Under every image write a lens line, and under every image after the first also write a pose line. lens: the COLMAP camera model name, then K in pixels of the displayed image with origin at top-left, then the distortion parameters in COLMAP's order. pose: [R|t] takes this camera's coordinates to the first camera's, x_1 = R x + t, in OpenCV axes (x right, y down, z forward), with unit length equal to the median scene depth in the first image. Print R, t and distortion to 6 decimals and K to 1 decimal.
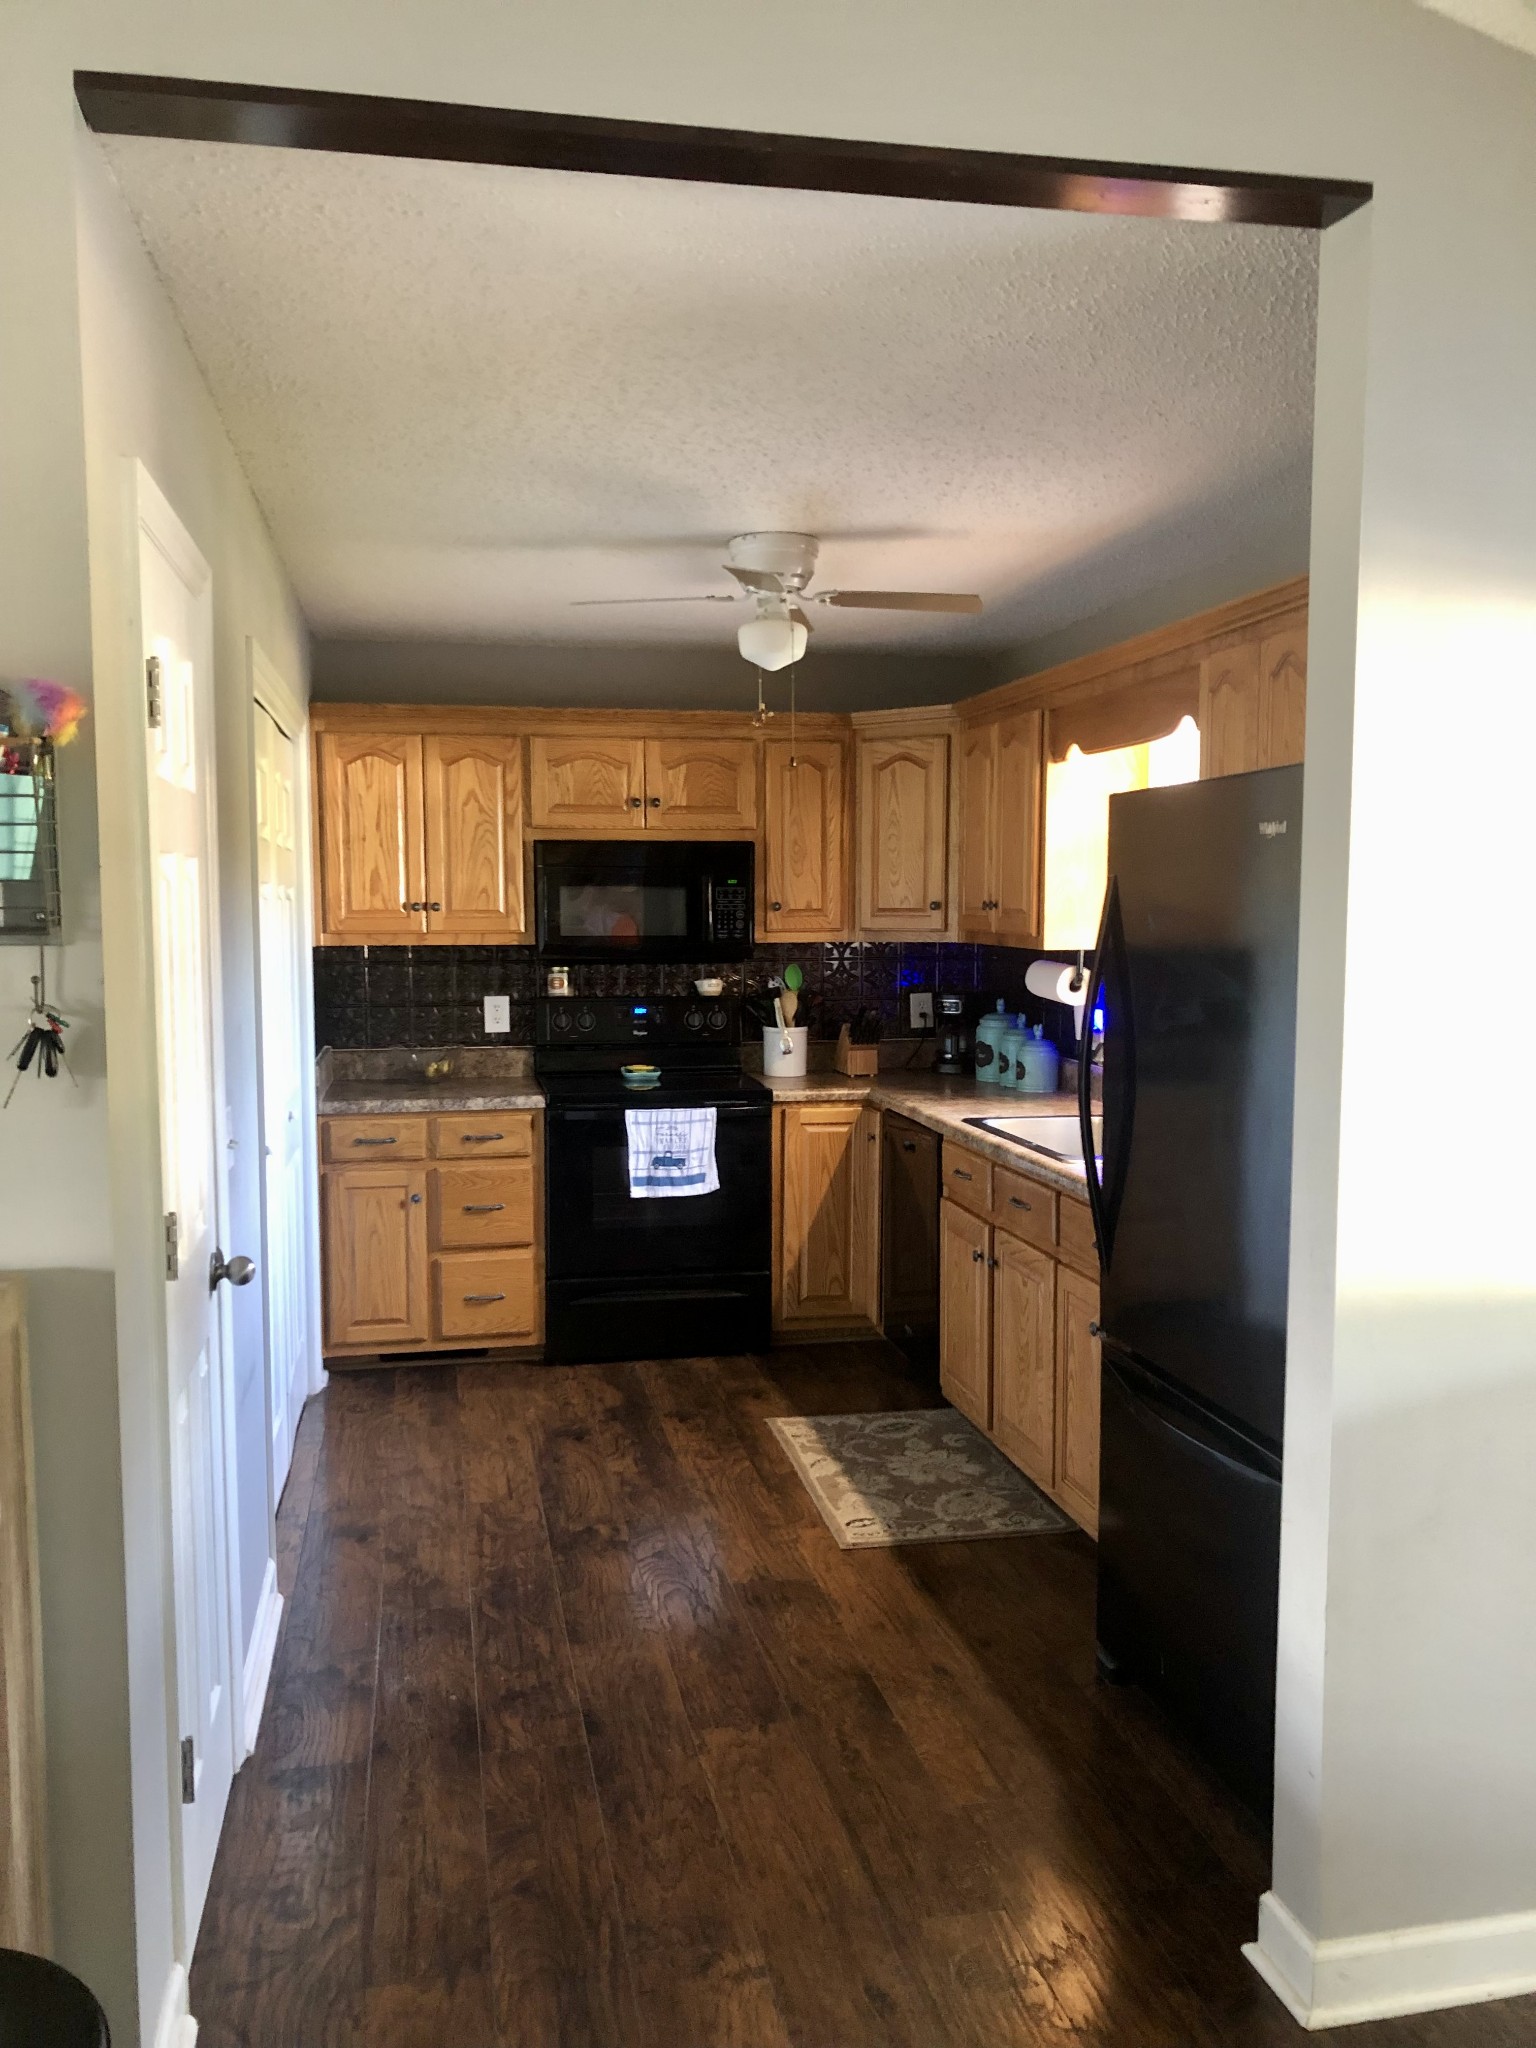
lens RADIAL K [[1681.1, 0, 729.4], [0, 1681.1, 1033.2], [0, 0, 1]] dist [0.034140, -0.032159]
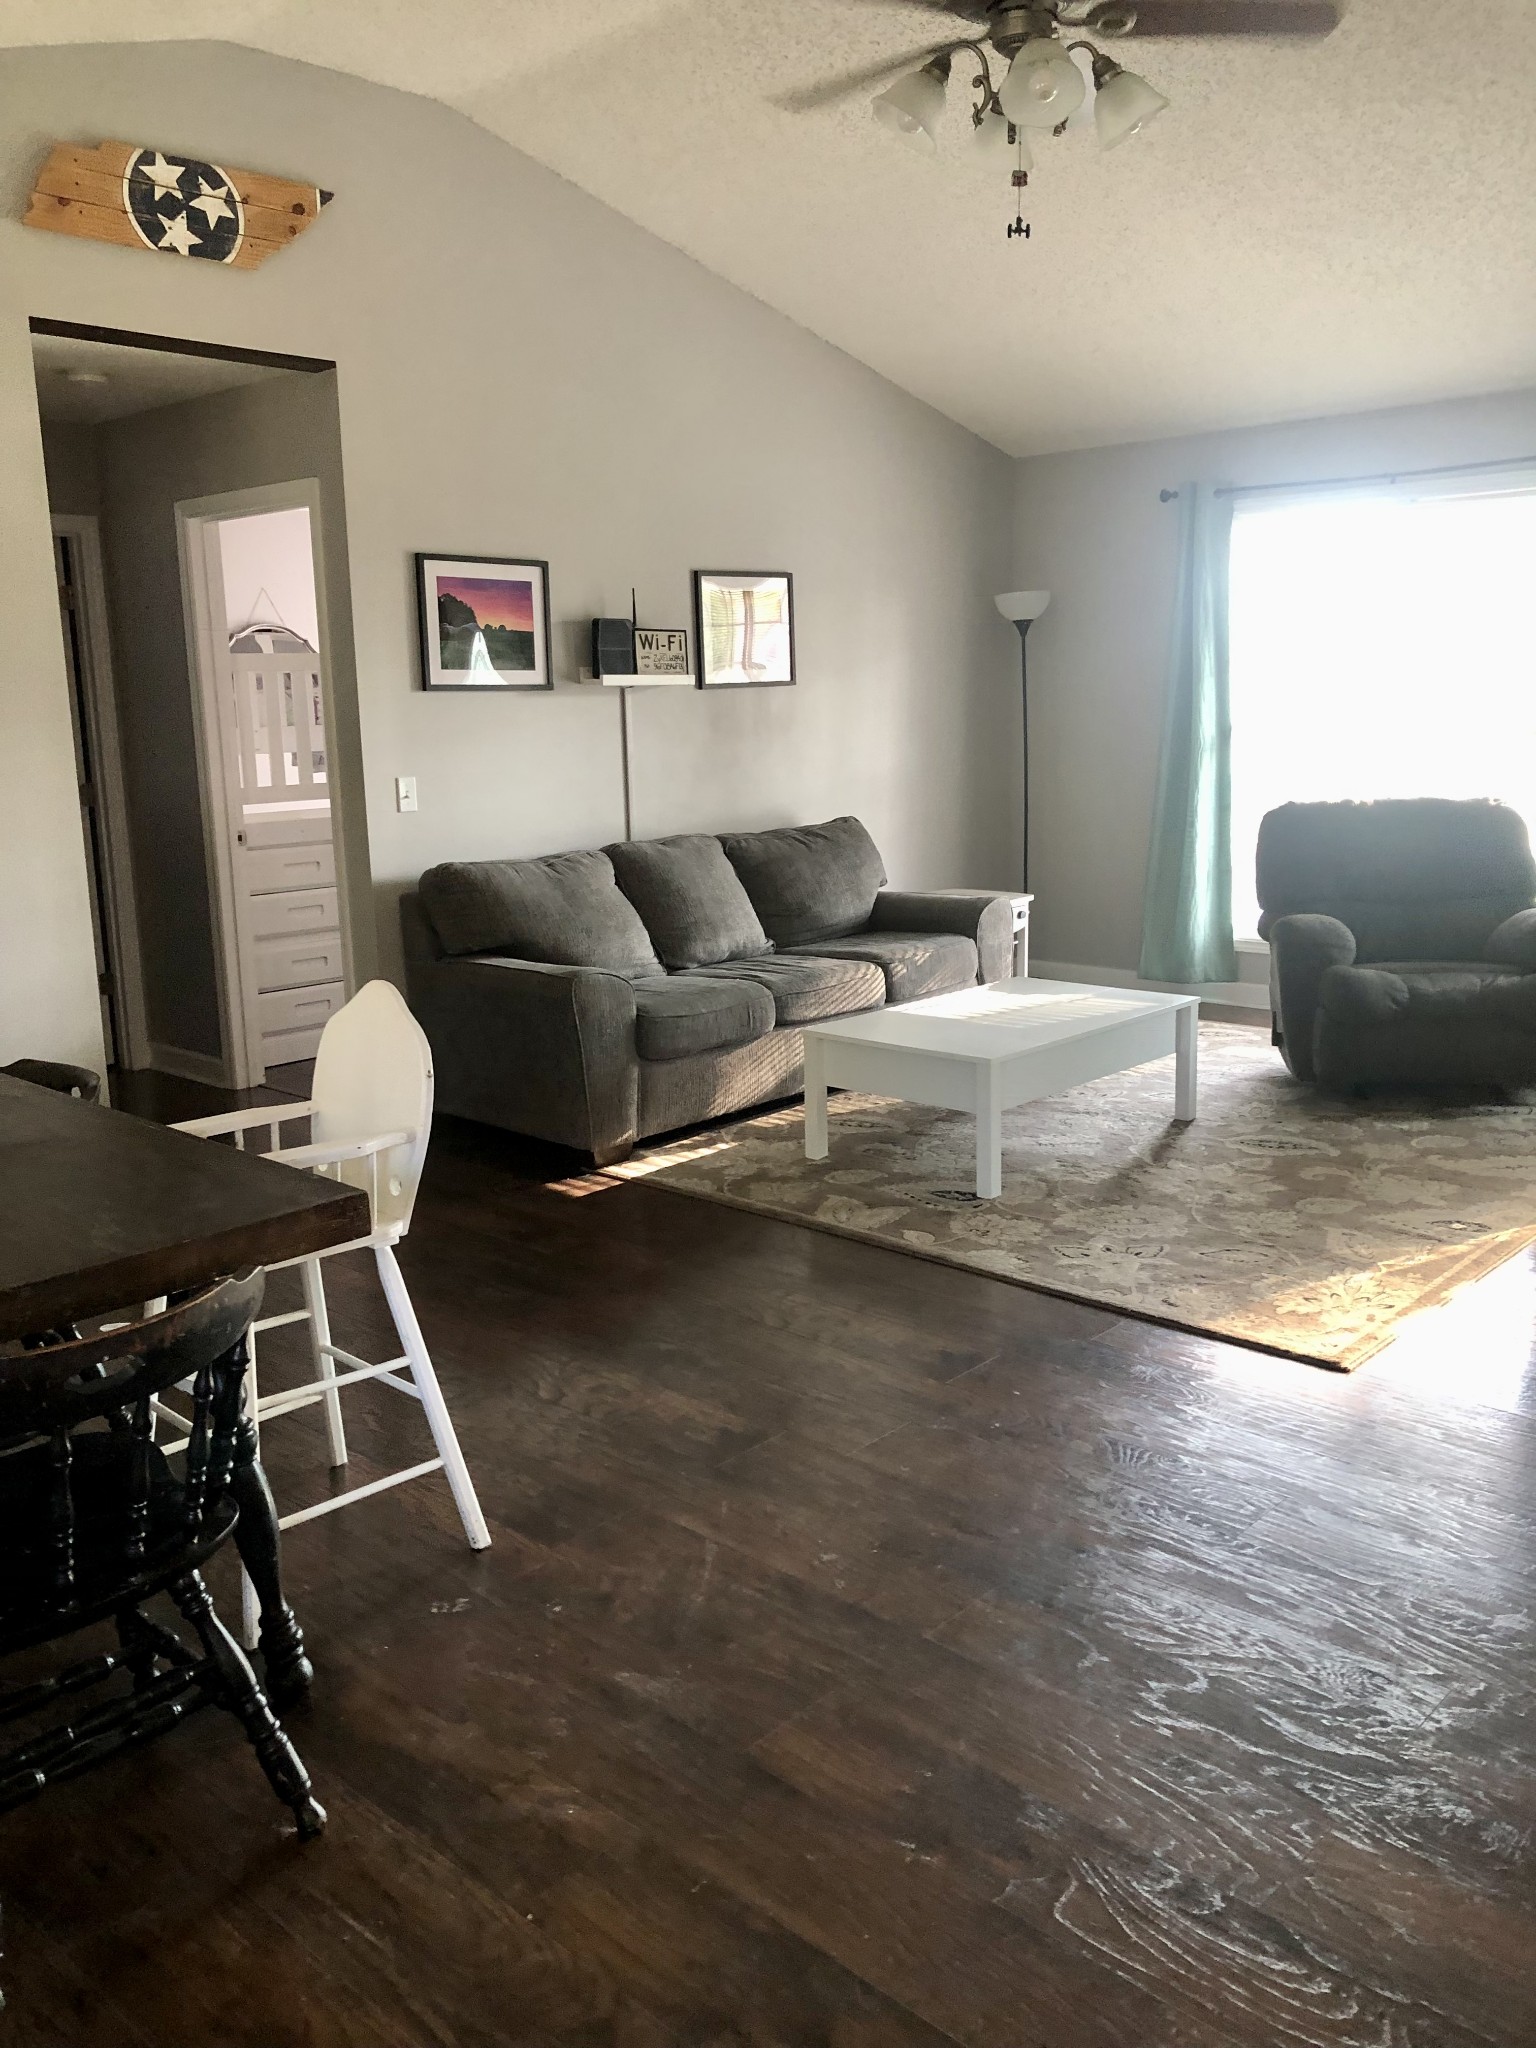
lens RADIAL K [[1681.1, 0, 764.7], [0, 1681.1, 1011.0], [0, 0, 1]] dist [0.034140, -0.032159]
pose [[0.585946, 0.136524, -0.798767, 0.484357], [-0.065983, 0.990471, 0.120888, 0.111802], [0.807659, -0.018129, 0.589371, 0.434029]]
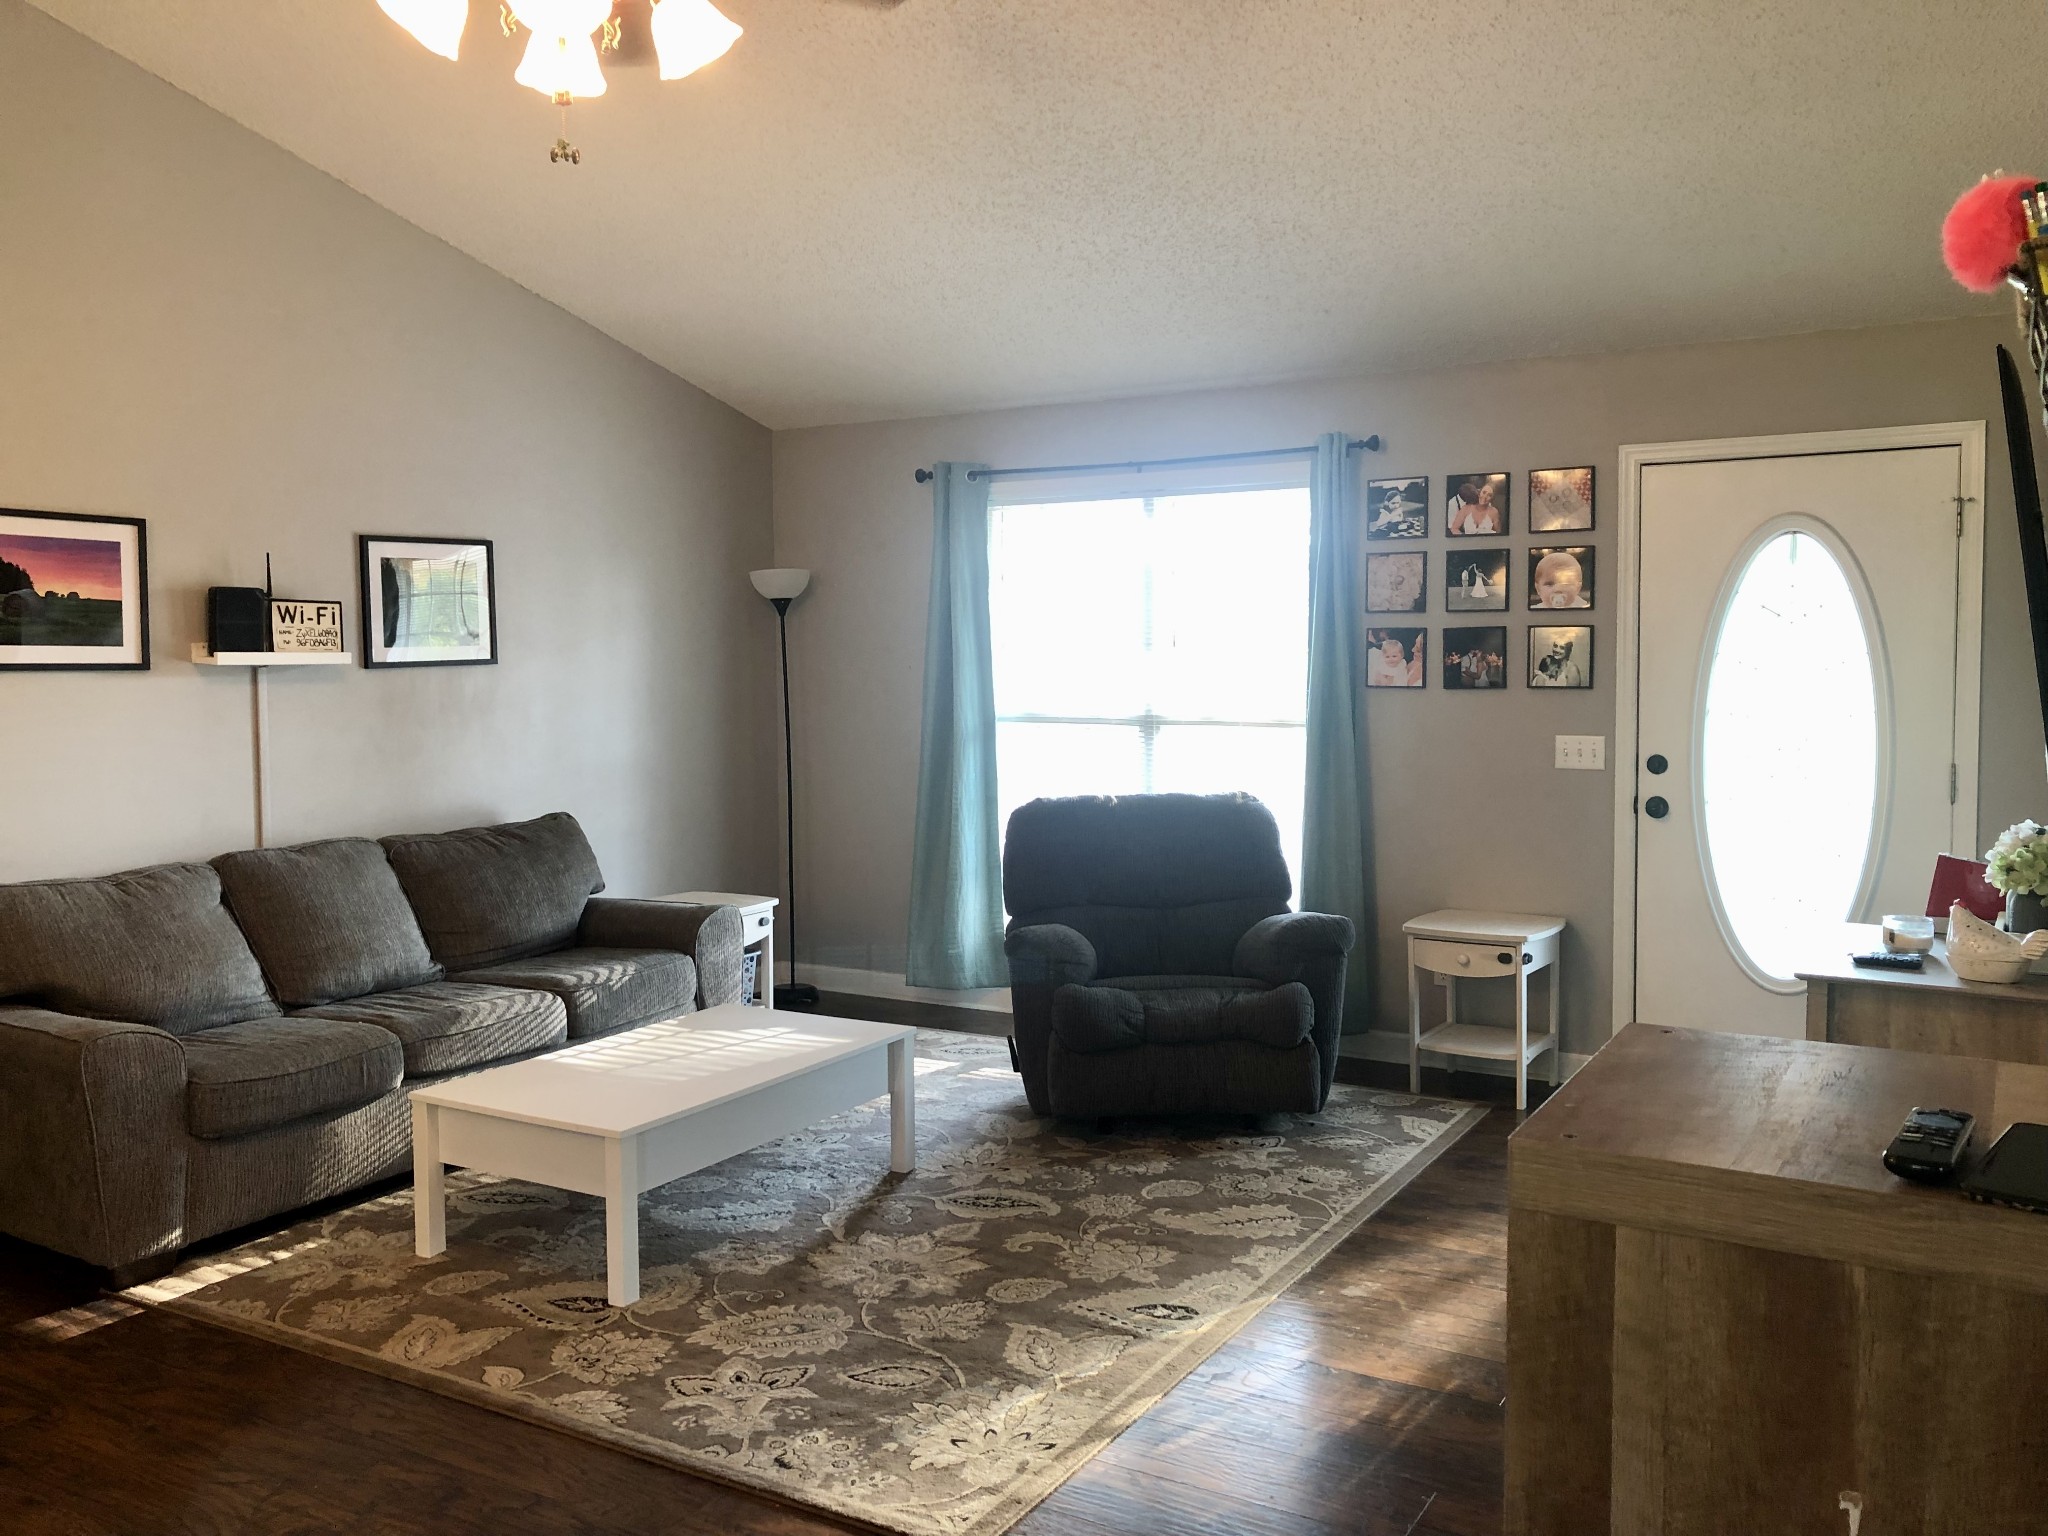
lens RADIAL K [[1681.1, 0, 1046.0], [0, 1681.1, 741.8], [0, 0, 1]] dist [0.034140, -0.032159]
pose [[0.747756, 0.028893, -0.663345, 0.470159], [-0.064920, 0.997447, -0.029736, 0.090936], [0.660793, 0.065300, 0.747723, 0.554099]]
